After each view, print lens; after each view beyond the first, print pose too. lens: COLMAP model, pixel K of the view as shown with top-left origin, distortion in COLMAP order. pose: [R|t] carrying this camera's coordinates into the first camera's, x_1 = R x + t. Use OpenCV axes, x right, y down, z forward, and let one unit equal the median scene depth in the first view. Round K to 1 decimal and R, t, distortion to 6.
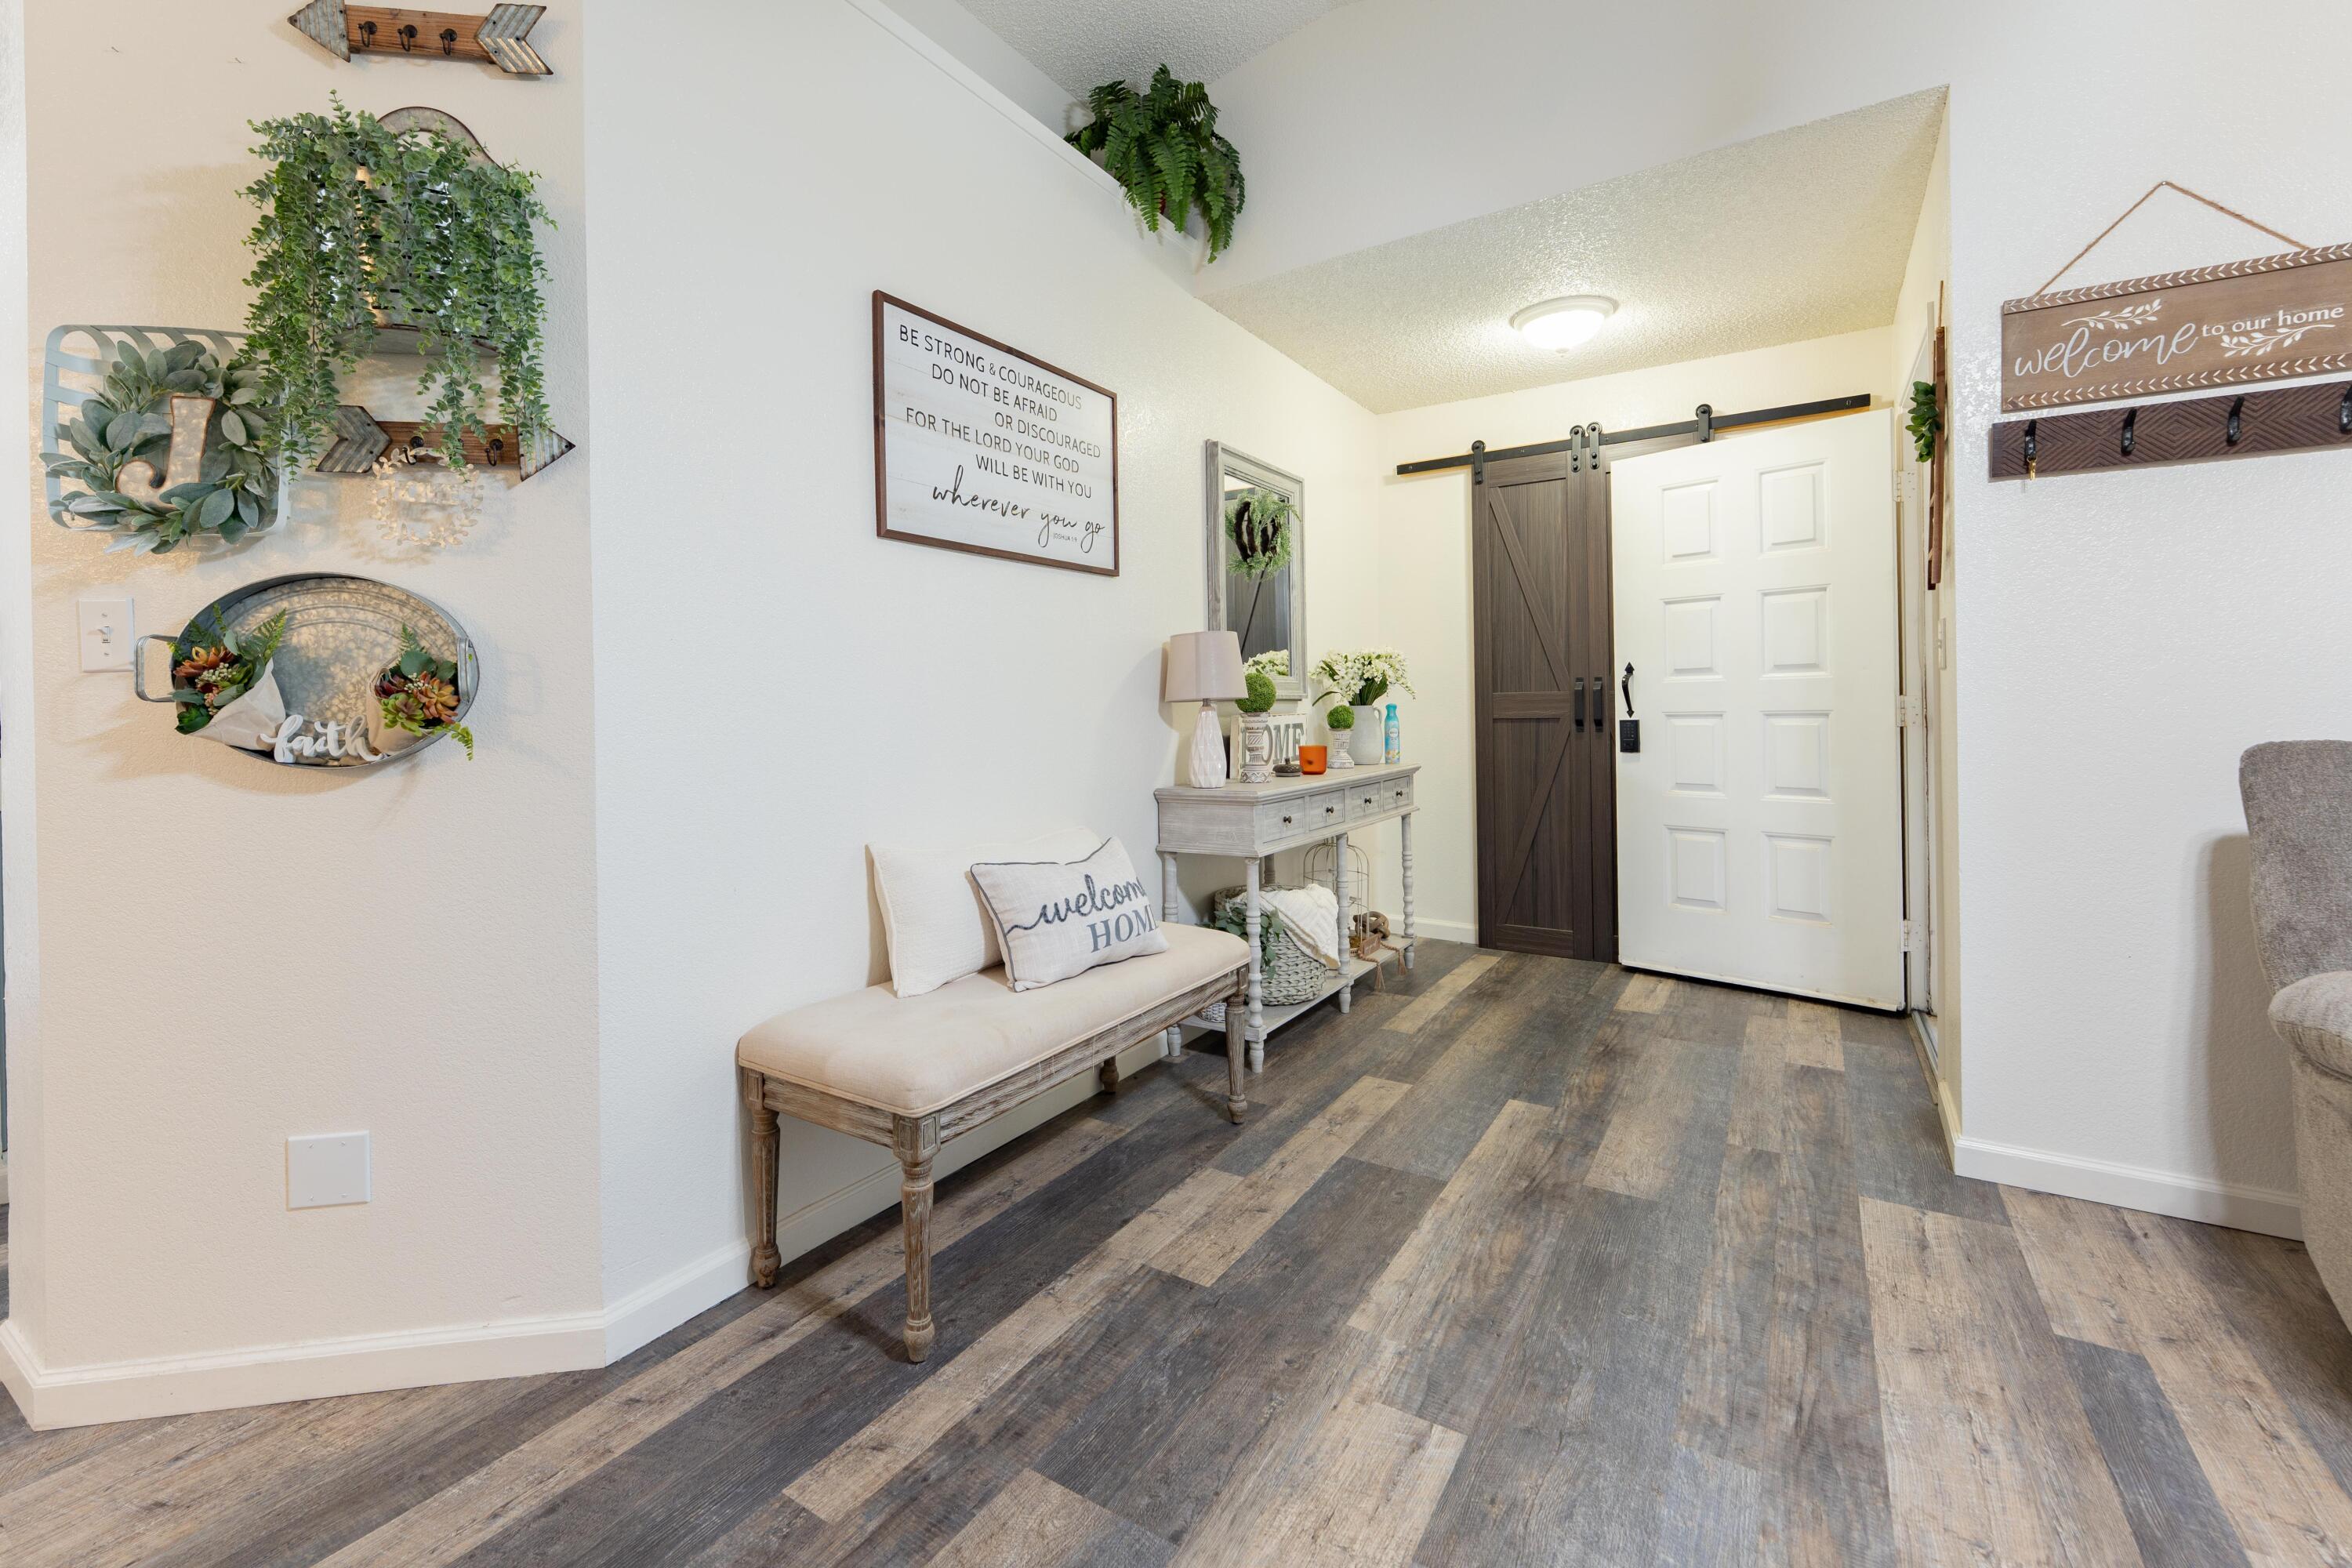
lens RADIAL K [[1022.5, 0, 1172.3], [0, 1022.5, 705.0], [0, 0, 1]] dist [0.000550, -0.000097]
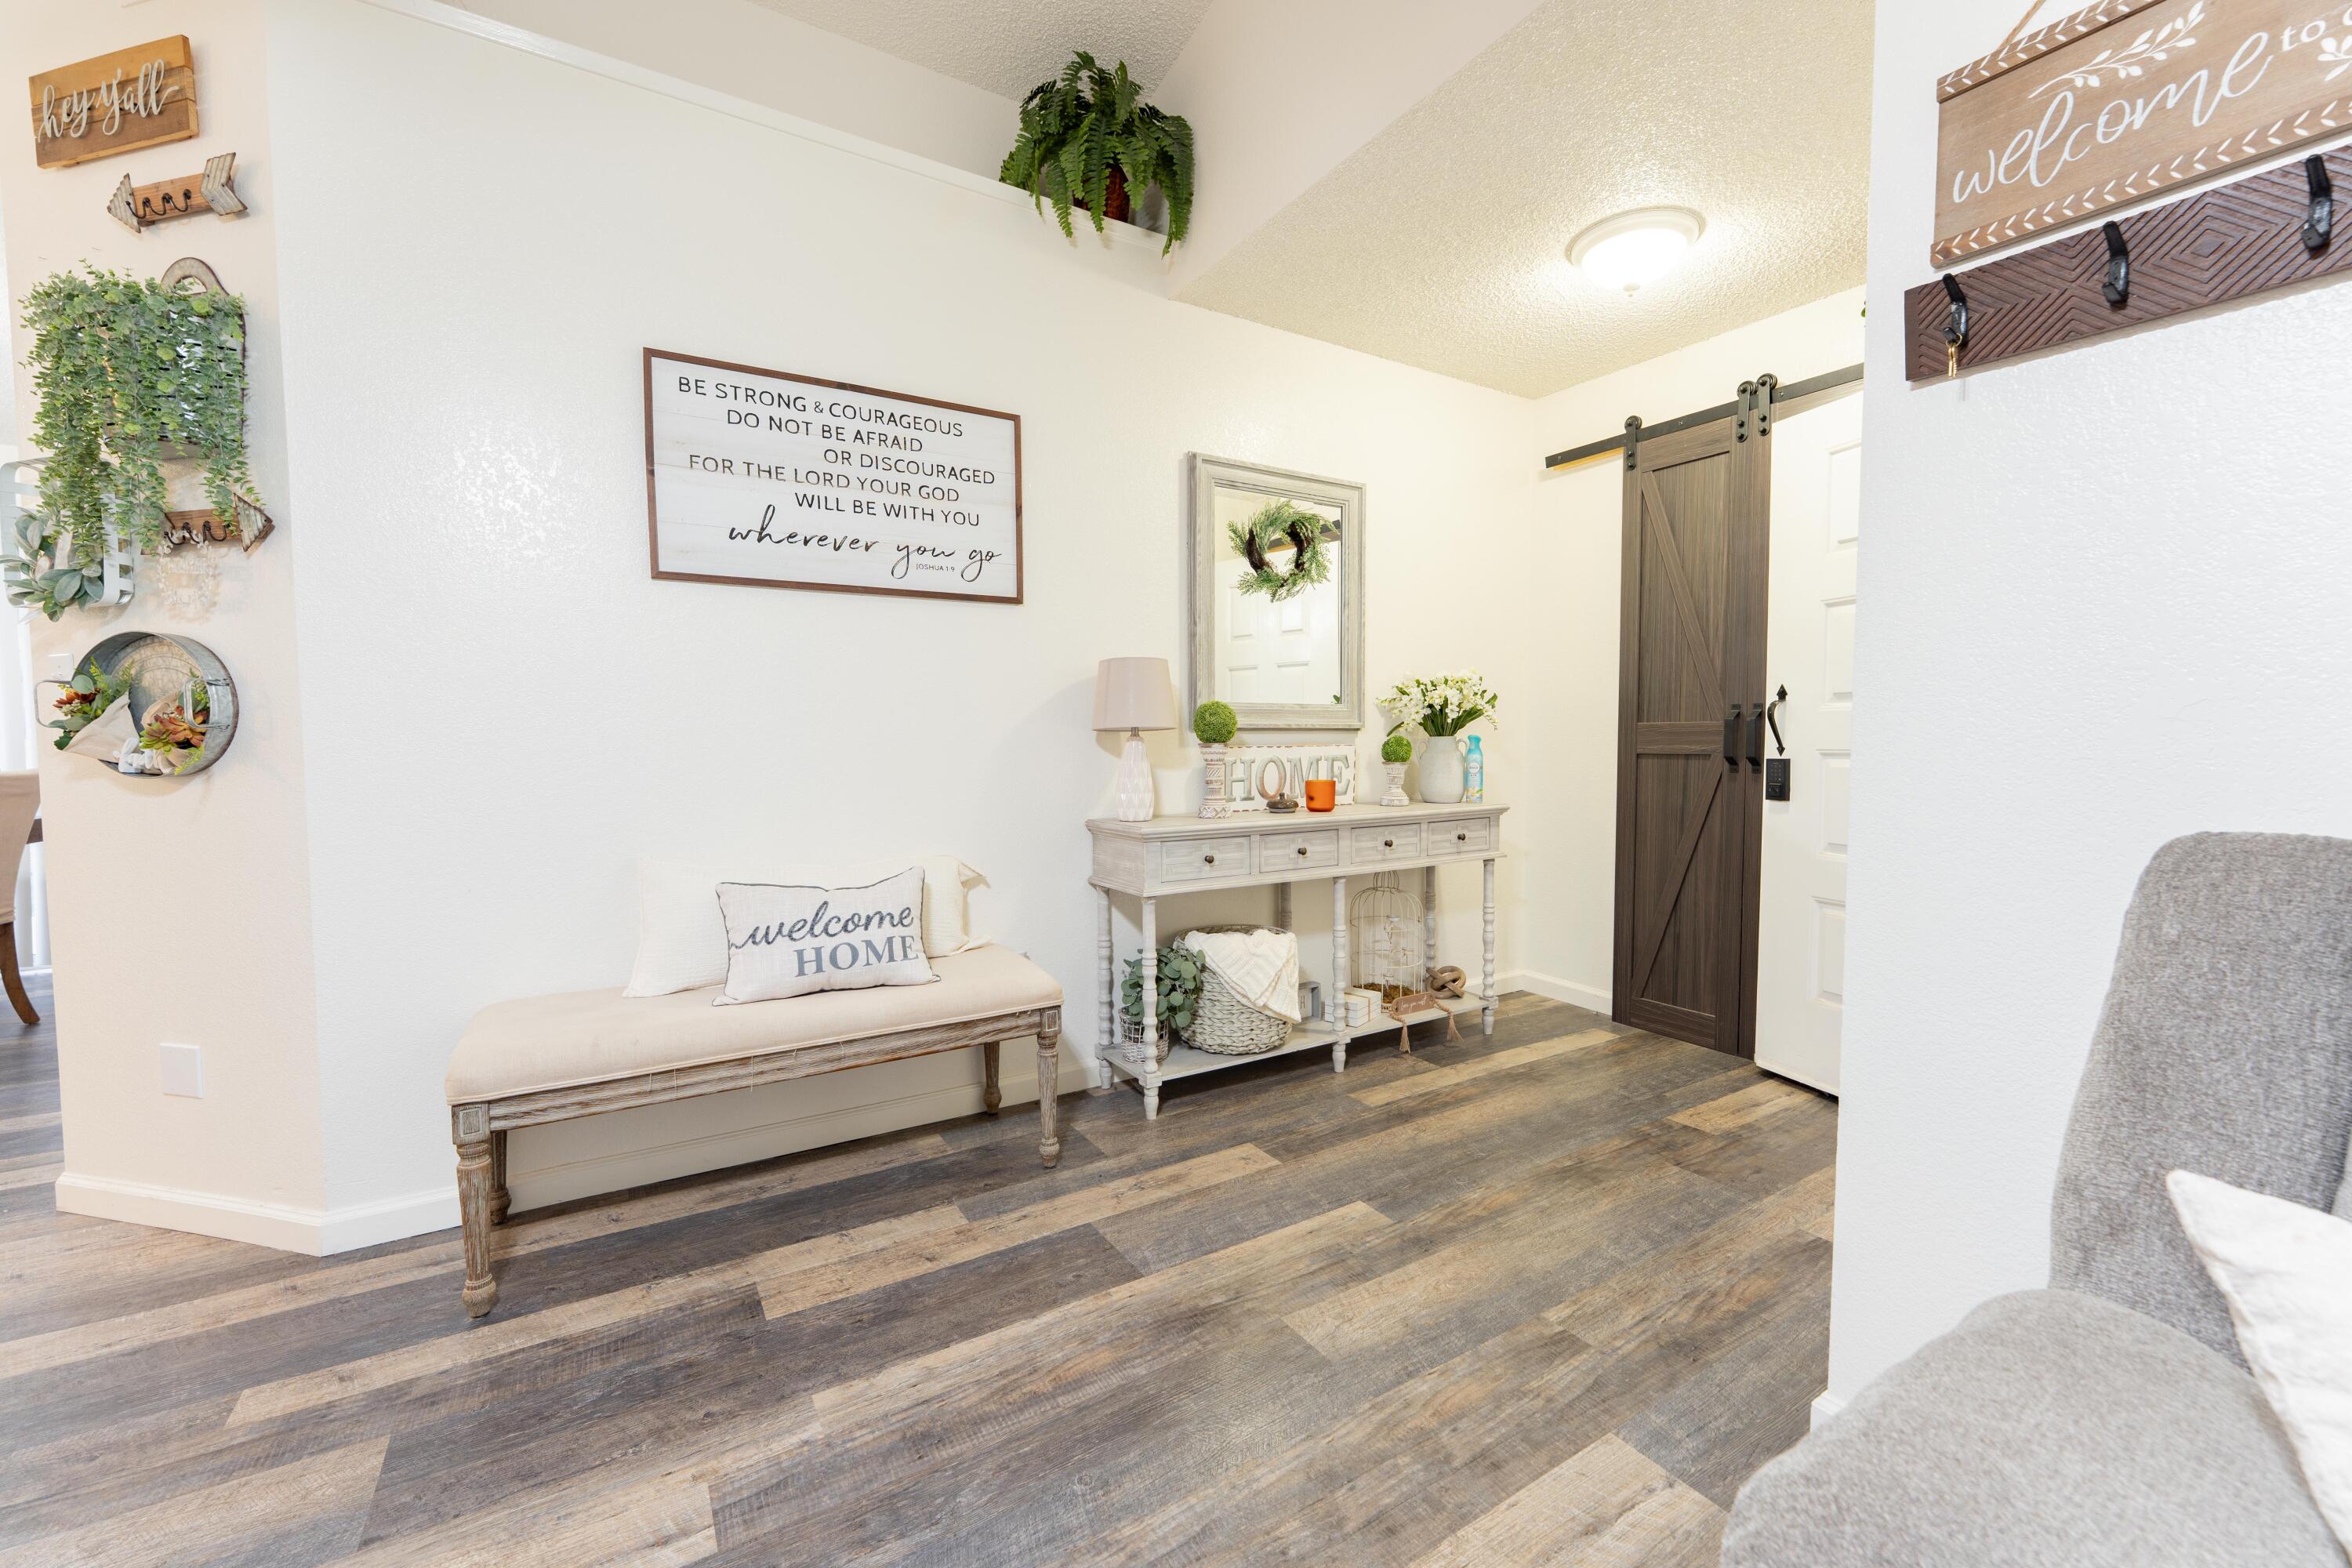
lens RADIAL K [[966.8, 0, 1176.0], [0, 966.8, 784.0], [0, 0, 1]] dist [-0.001588, -0.000014]
pose [[0.912117, 0.031686, -0.408703, 0.559067], [-0.008560, 0.998263, 0.058289, -0.009049], [0.409840, -0.049668, 0.910804, 0.239667]]
